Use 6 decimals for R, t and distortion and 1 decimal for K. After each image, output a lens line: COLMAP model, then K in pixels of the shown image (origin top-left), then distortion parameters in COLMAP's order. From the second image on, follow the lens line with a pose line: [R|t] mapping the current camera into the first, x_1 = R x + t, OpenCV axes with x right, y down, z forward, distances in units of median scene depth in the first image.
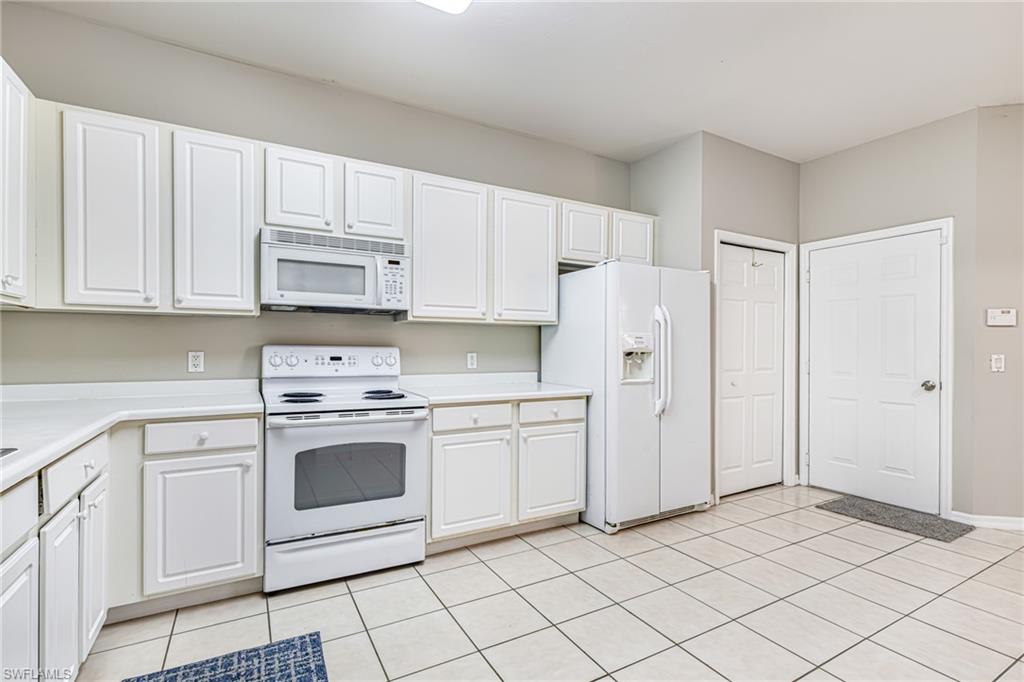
lens RADIAL K [[442.1, 0, 511.3], [0, 442.1, 345.9], [0, 0, 1]] dist [0.000000, 0.000070]
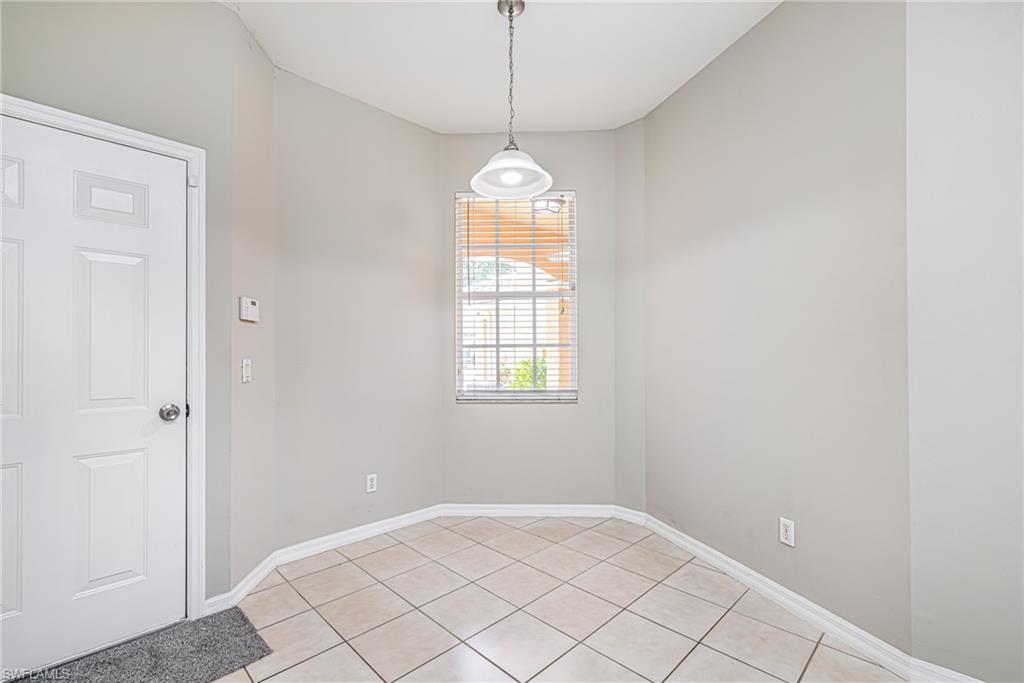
lens RADIAL K [[454.0, 0, 510.5], [0, 454.0, 354.0], [0, 0, 1]] dist [-0.001147, -0.000181]
pose [[-0.278369, -0.000005, 0.960474, 0.598871], [-0.000134, 1.000000, -0.000034, 0.026902], [-0.960474, -0.000139, -0.278369, 1.961351]]
